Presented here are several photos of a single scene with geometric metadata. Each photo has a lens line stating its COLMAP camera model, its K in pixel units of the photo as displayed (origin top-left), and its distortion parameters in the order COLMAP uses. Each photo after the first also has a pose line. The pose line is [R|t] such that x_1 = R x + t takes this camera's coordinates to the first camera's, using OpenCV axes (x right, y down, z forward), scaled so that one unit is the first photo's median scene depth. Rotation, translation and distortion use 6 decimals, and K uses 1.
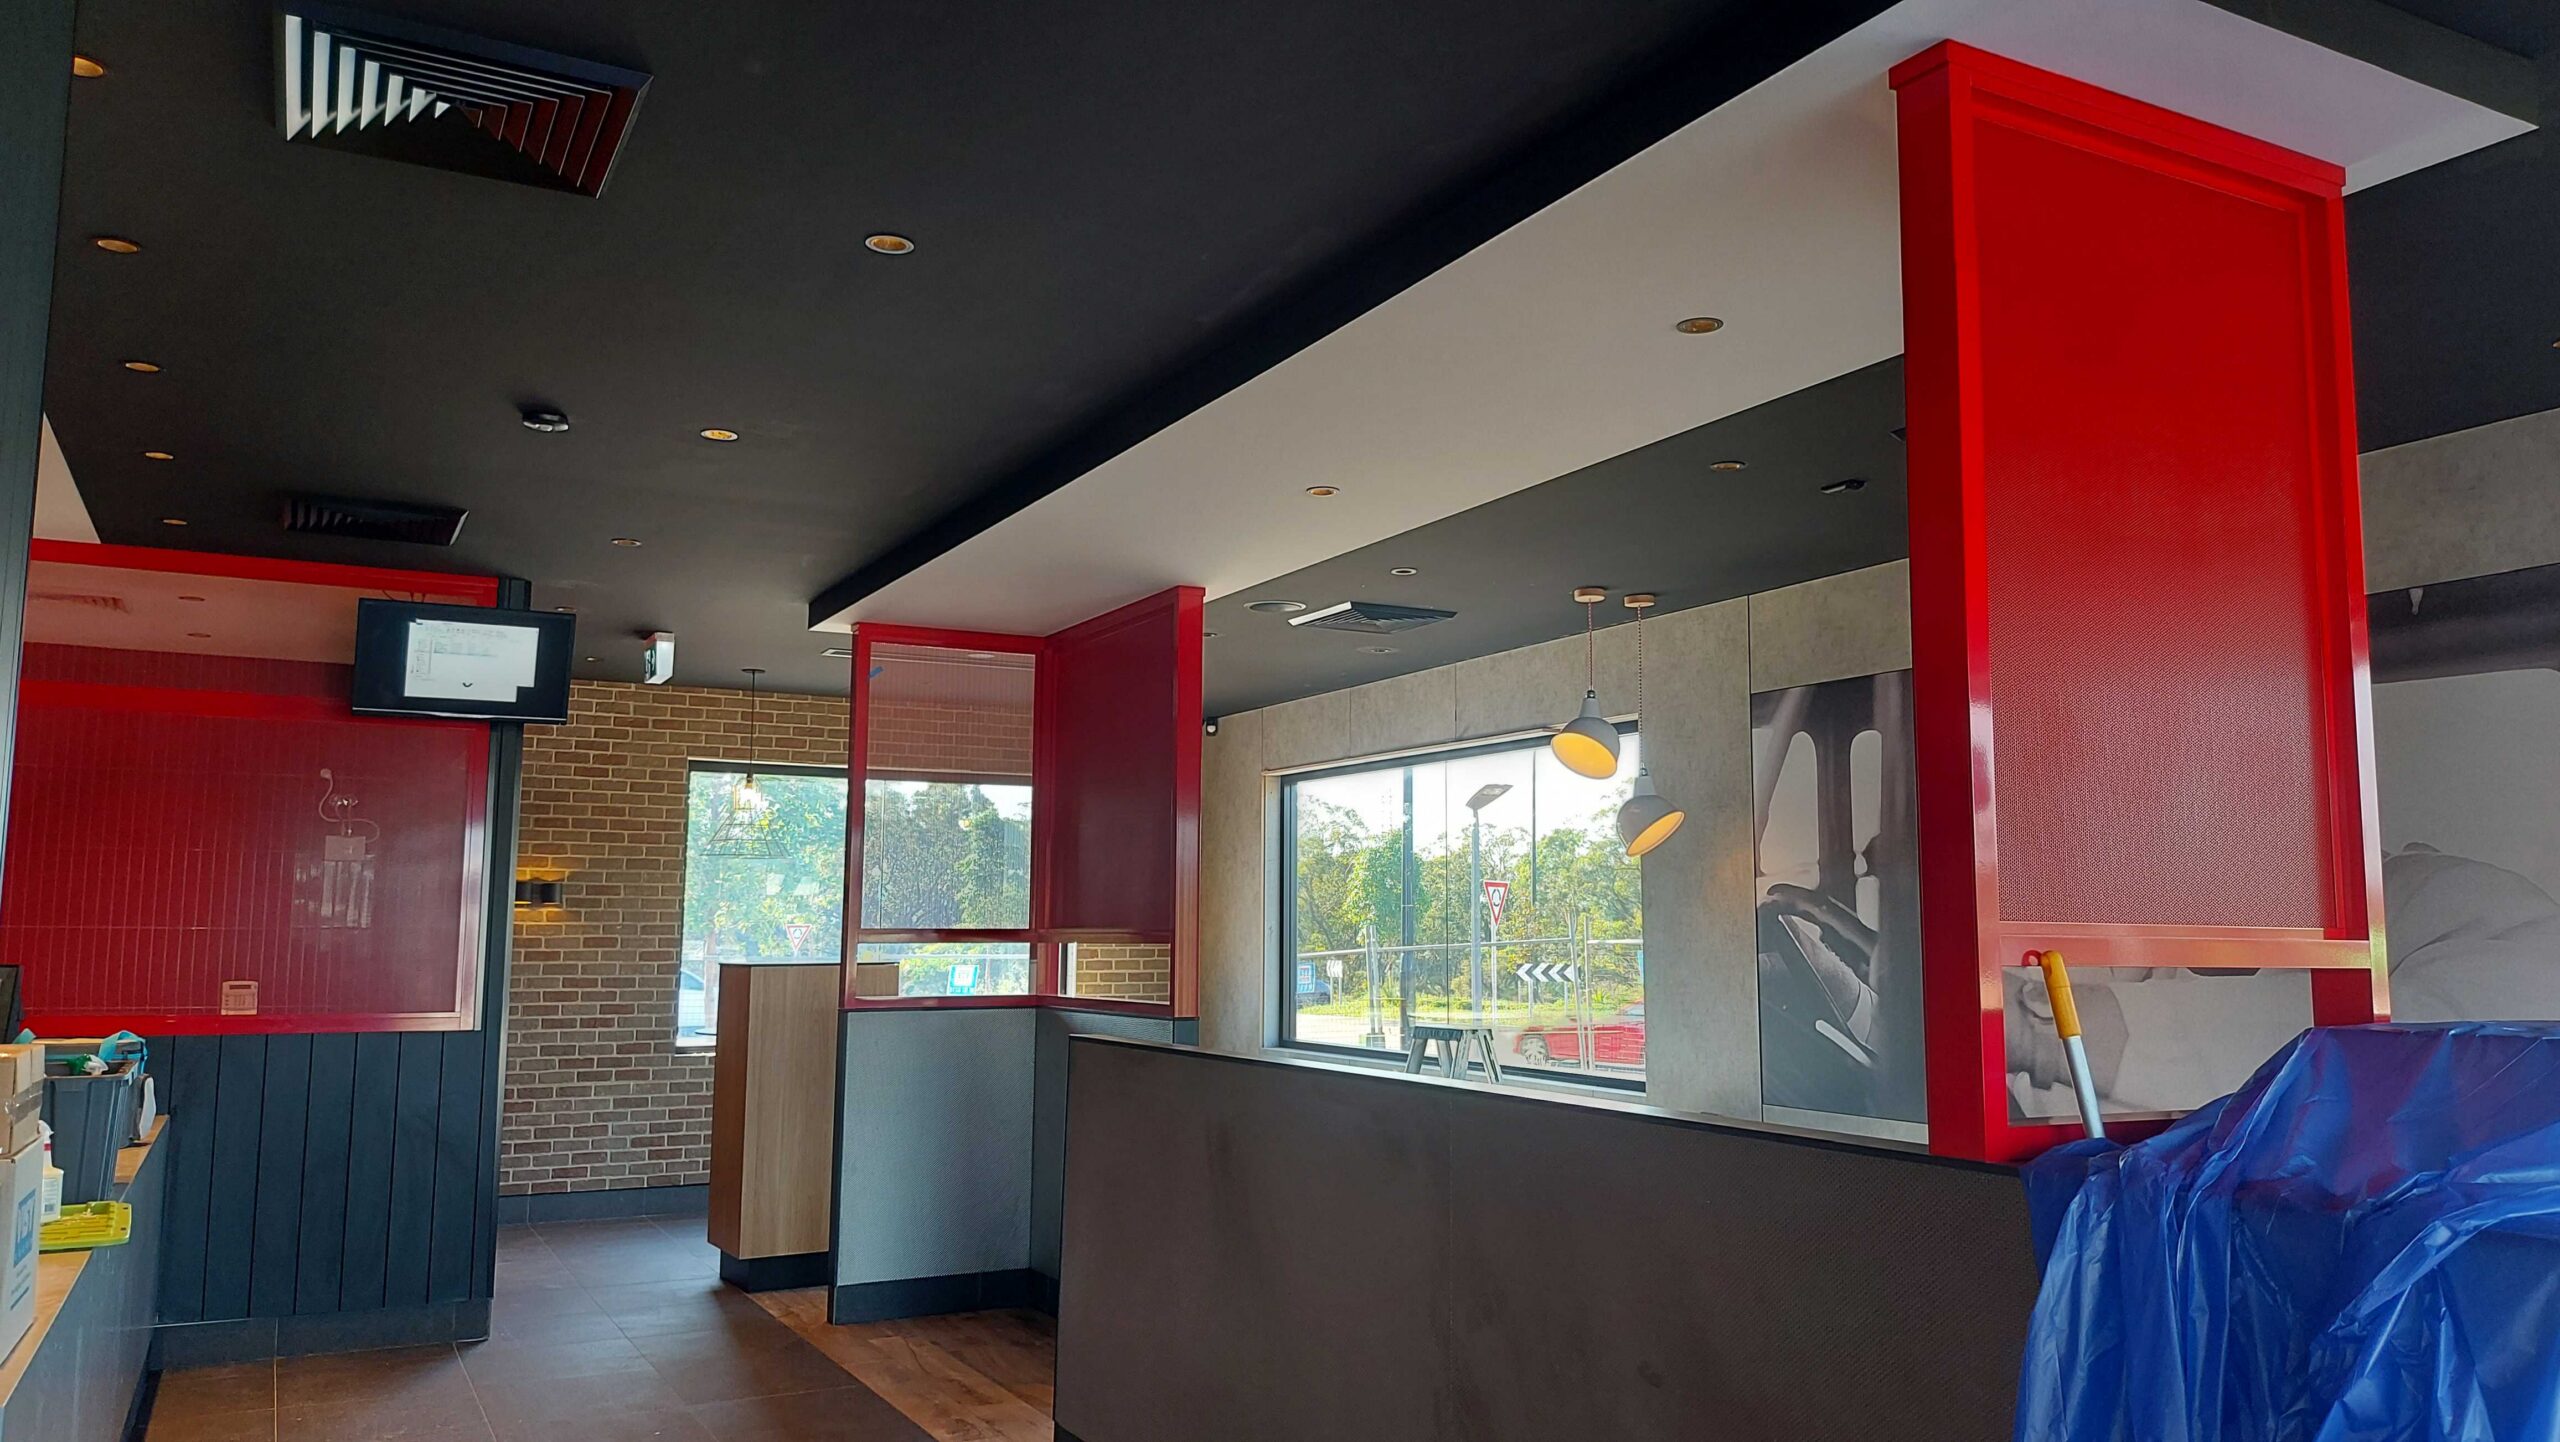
lens RADIAL K [[1827.7, 0, 1257.8], [0, 1827.7, 734.2], [0, 0, 1]] dist [0.062946, -0.077681]
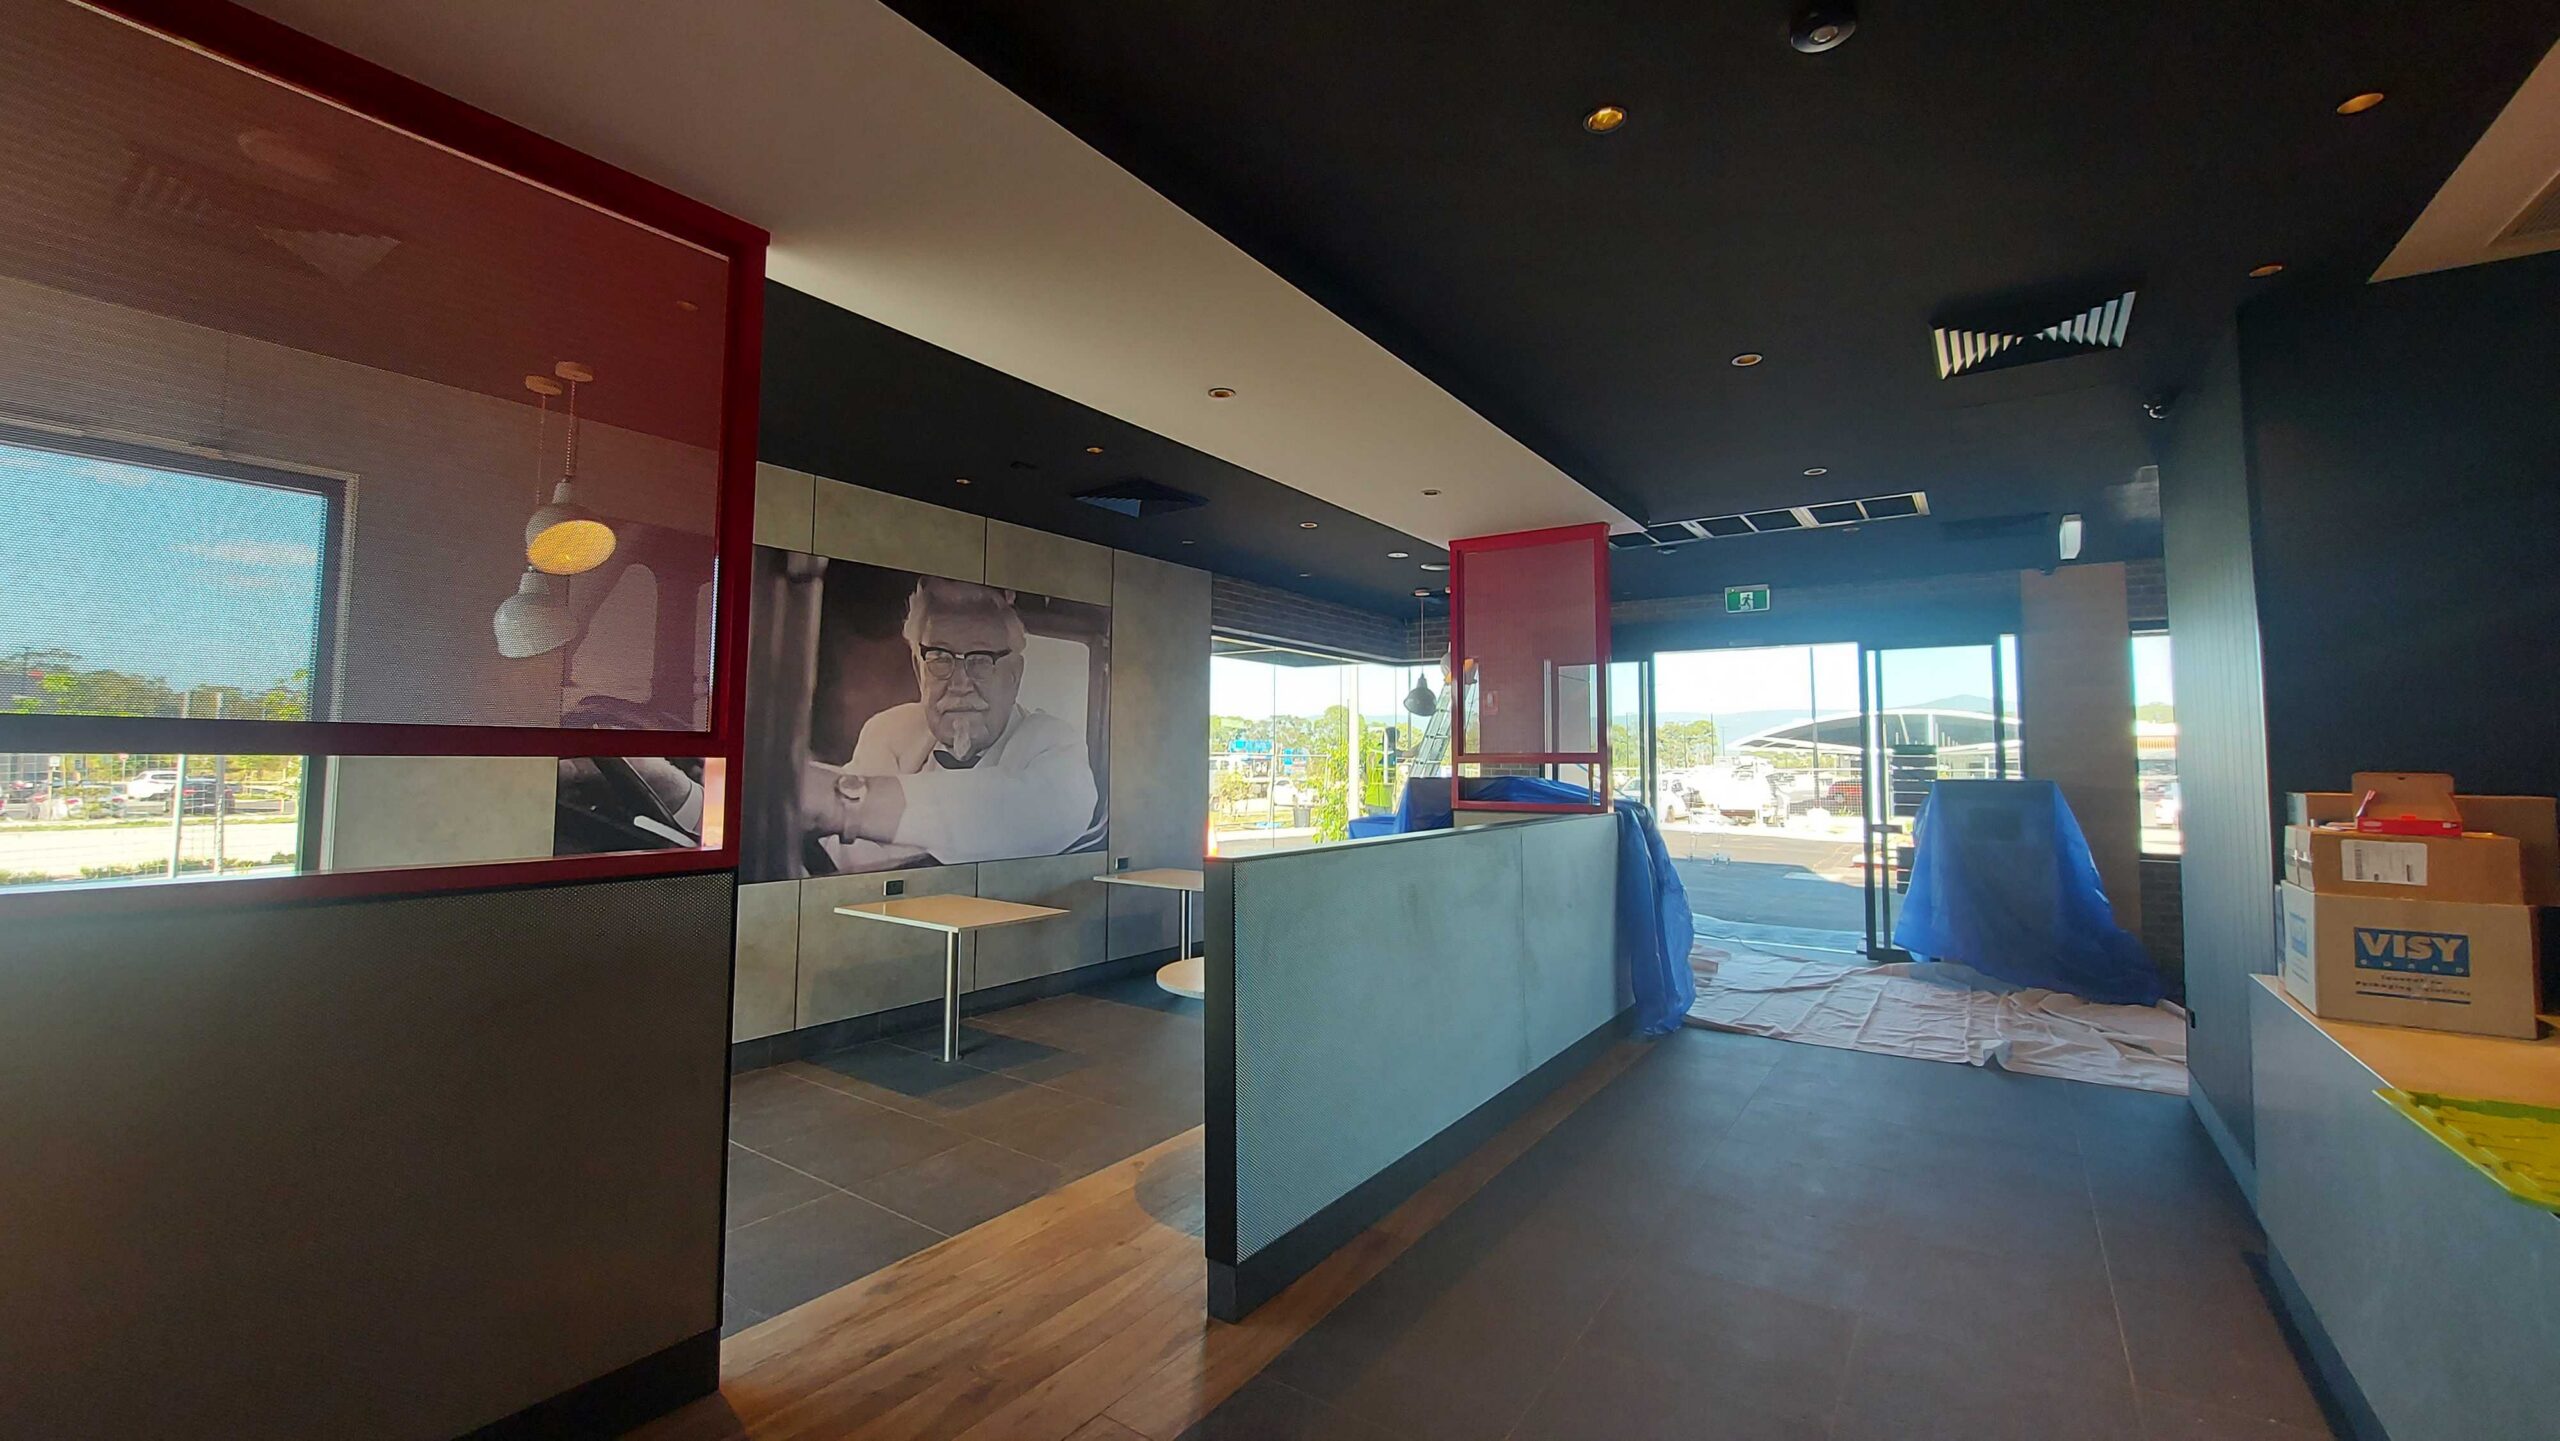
lens RADIAL K [[1017.9, 0, 1303.6], [0, 1017.9, 713.4], [0, 0, 1]] dist [-0.015971, 0.000406]
pose [[-0.459040, 0.030157, 0.887903, -0.459249], [-0.107727, 0.990160, -0.089325, 0.105931], [-0.881860, -0.136655, -0.451274, 0.951401]]
